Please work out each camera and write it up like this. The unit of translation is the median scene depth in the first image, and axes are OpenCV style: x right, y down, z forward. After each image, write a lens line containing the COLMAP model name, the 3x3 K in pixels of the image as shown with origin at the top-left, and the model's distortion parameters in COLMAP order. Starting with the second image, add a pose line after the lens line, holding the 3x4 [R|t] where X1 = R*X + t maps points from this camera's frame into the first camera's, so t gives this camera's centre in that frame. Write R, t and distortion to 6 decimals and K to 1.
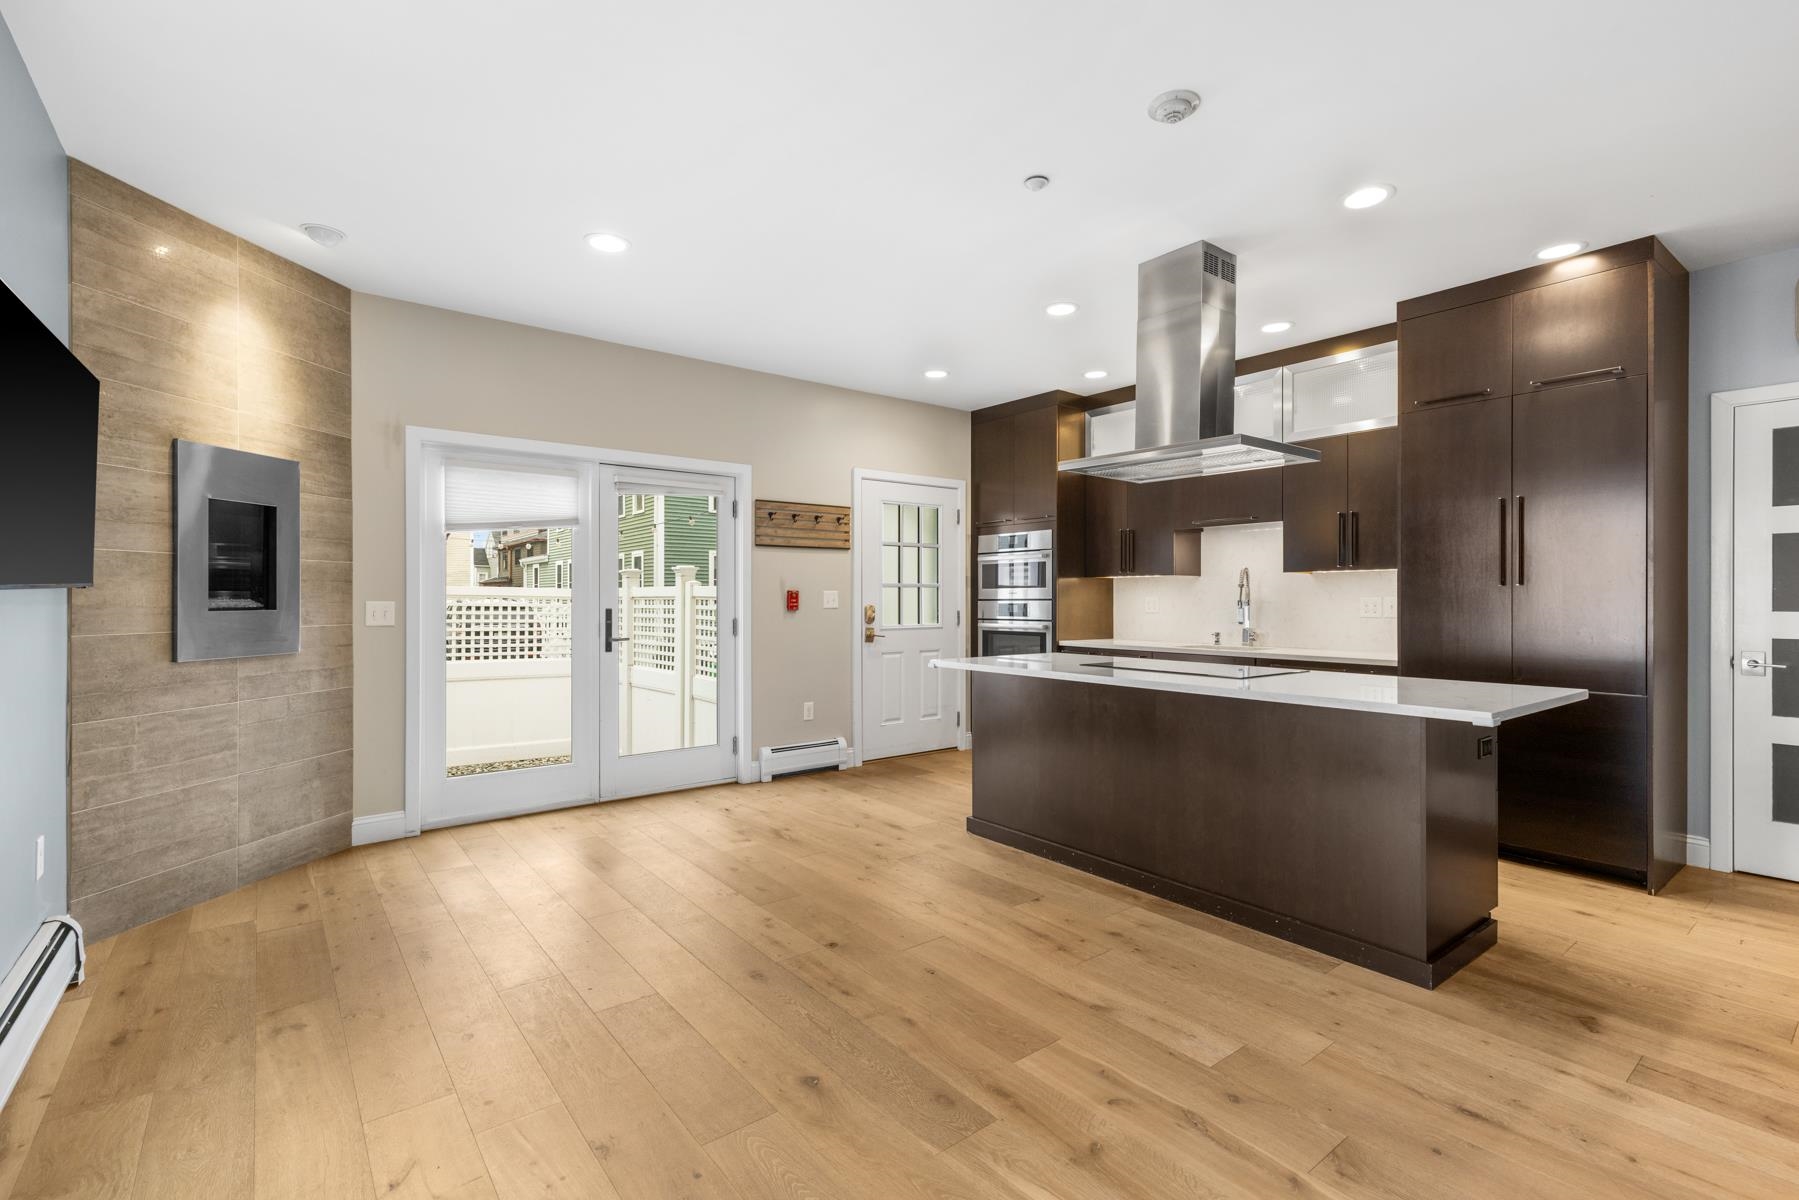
lens RADIAL K [[815.2, 0, 908.0], [0, 815.2, 597.8], [0, 0, 1]] dist [0.010075, -0.001076]
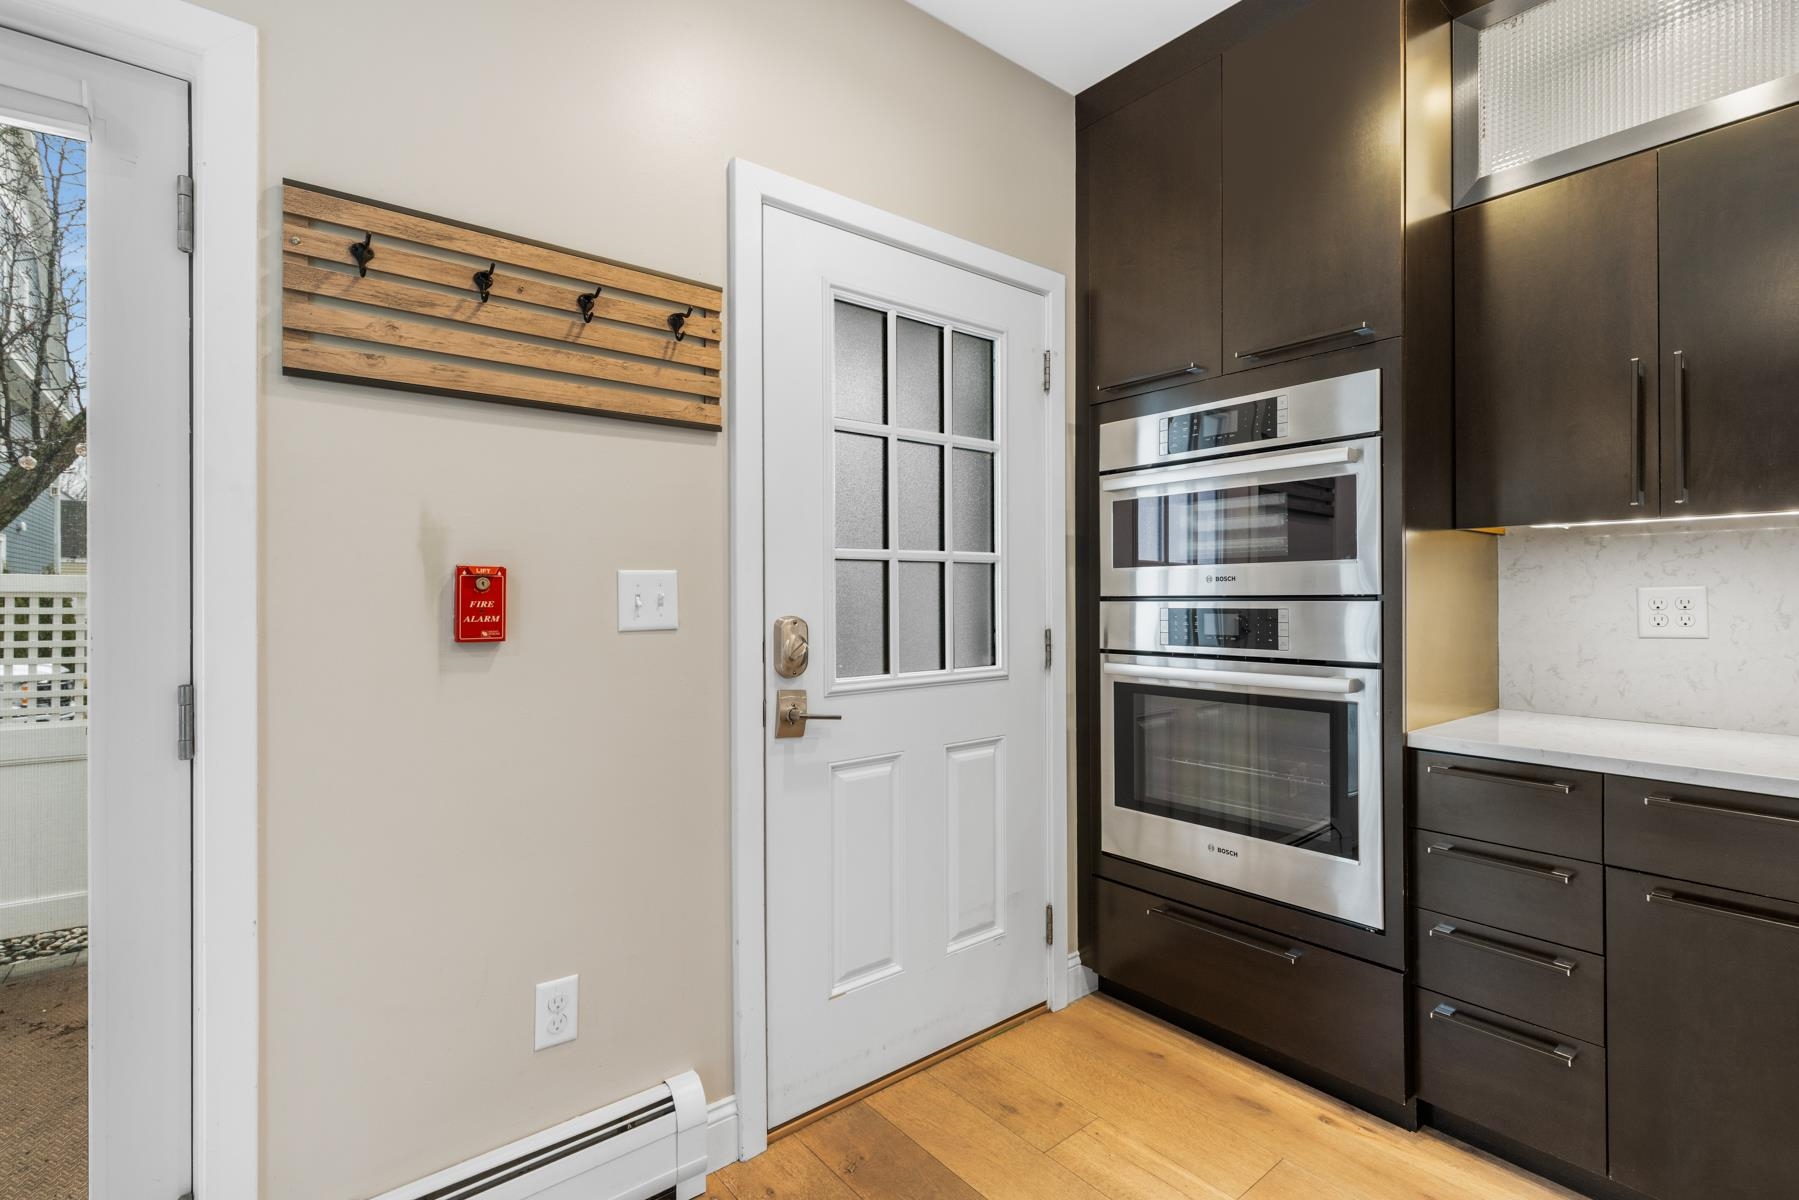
lens RADIAL K [[827.5, 0, 896.8], [0, 827.5, 594.2], [0, 0, 1]] dist [0.000504, -0.000304]
pose [[0.999969, -0.002368, 0.007553, -0.014415], [0.002357, 0.999996, 0.001414, -0.000011], [-0.007557, -0.001396, 0.999970, 1.055192]]
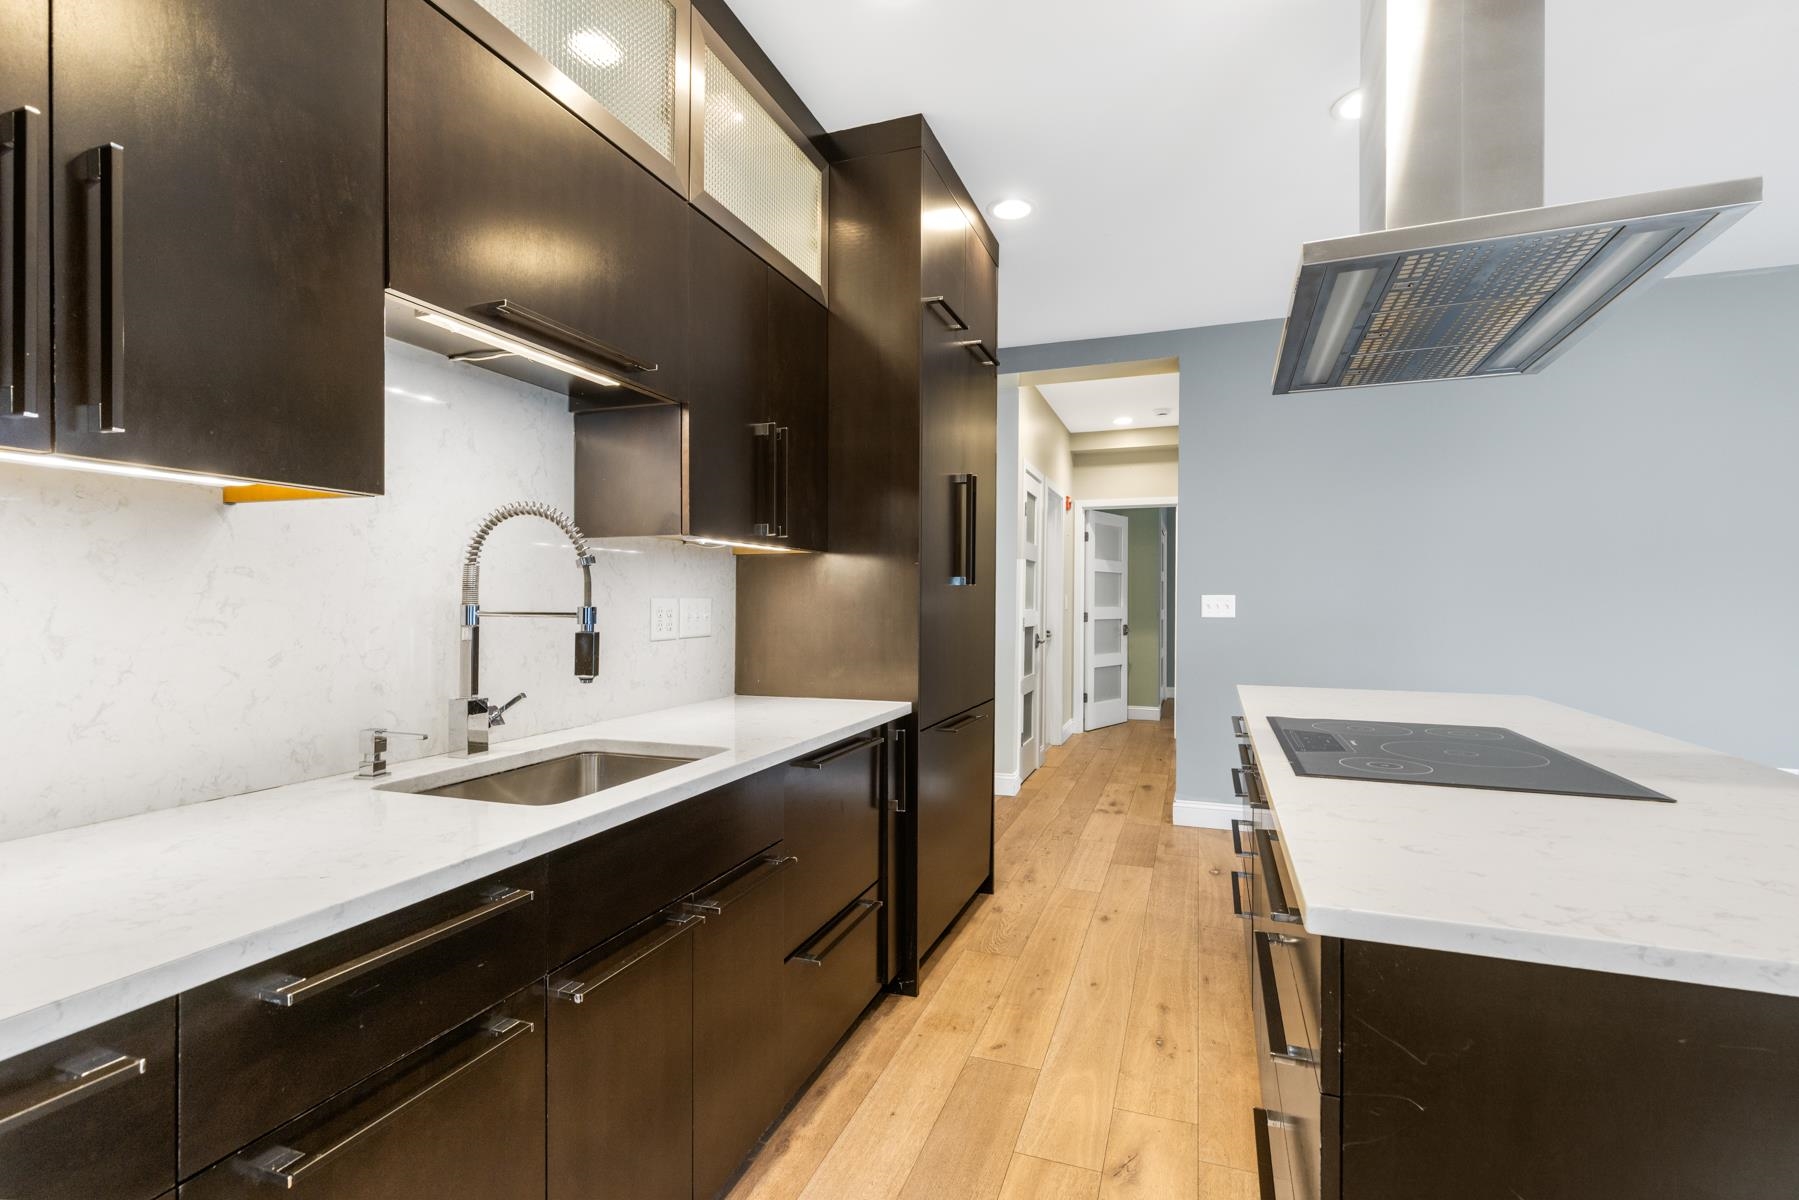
lens RADIAL K [[814.6, 0, 919.4], [0, 814.6, 602.9], [0, 0, 1]] dist [0.008736, -0.000873]
pose [[-0.537191, -0.005046, 0.843445, 0.088288], [-0.005081, 0.999983, 0.002747, -0.001231], [-0.843445, -0.002810, -0.537208, 1.422028]]
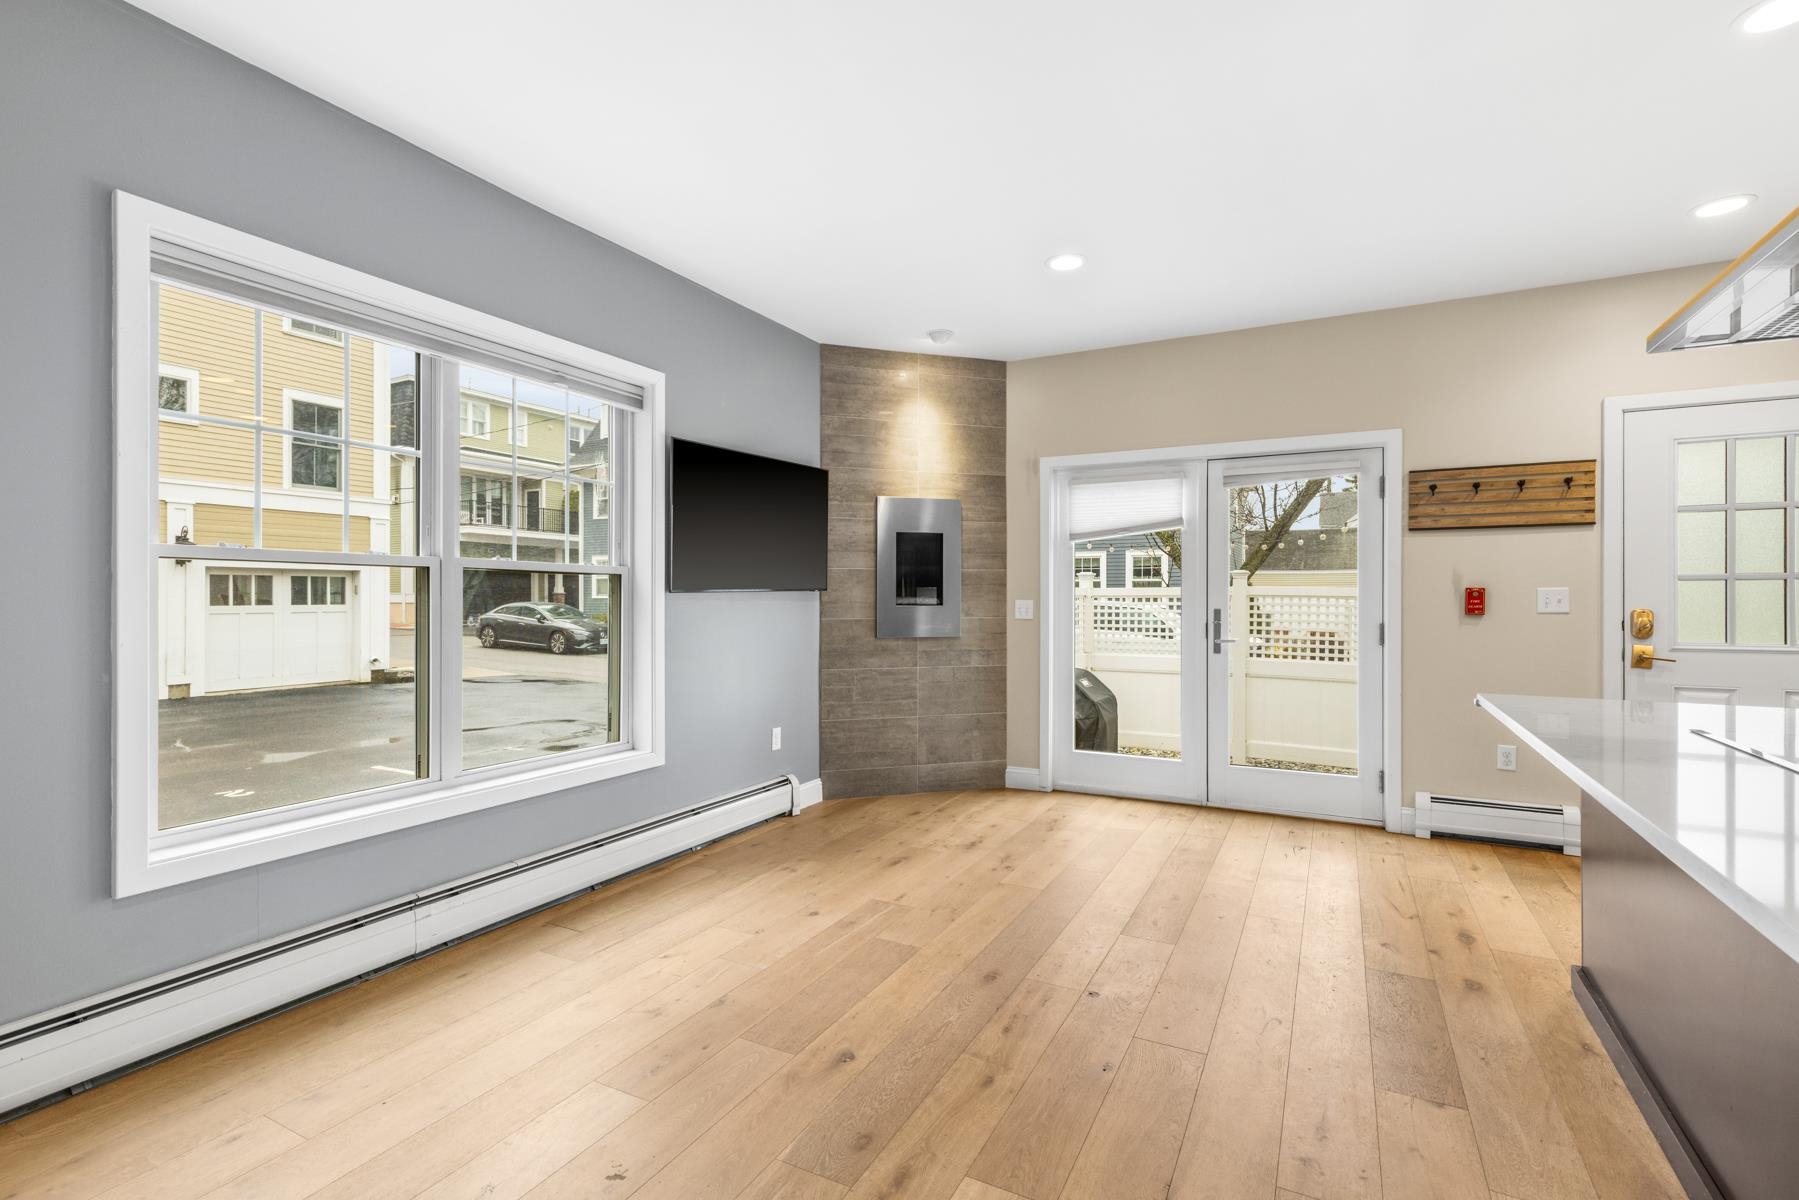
lens RADIAL K [[818.2, 0, 916.6], [0, 818.2, 598.4], [0, 0, 1]] dist [0.010955, -0.000646]
pose [[0.408196, 0.001876, -0.912892, 0.470589], [-0.000986, 0.999998, 0.001614, -0.000032], [0.912894, 0.000241, 0.408197, 0.347957]]
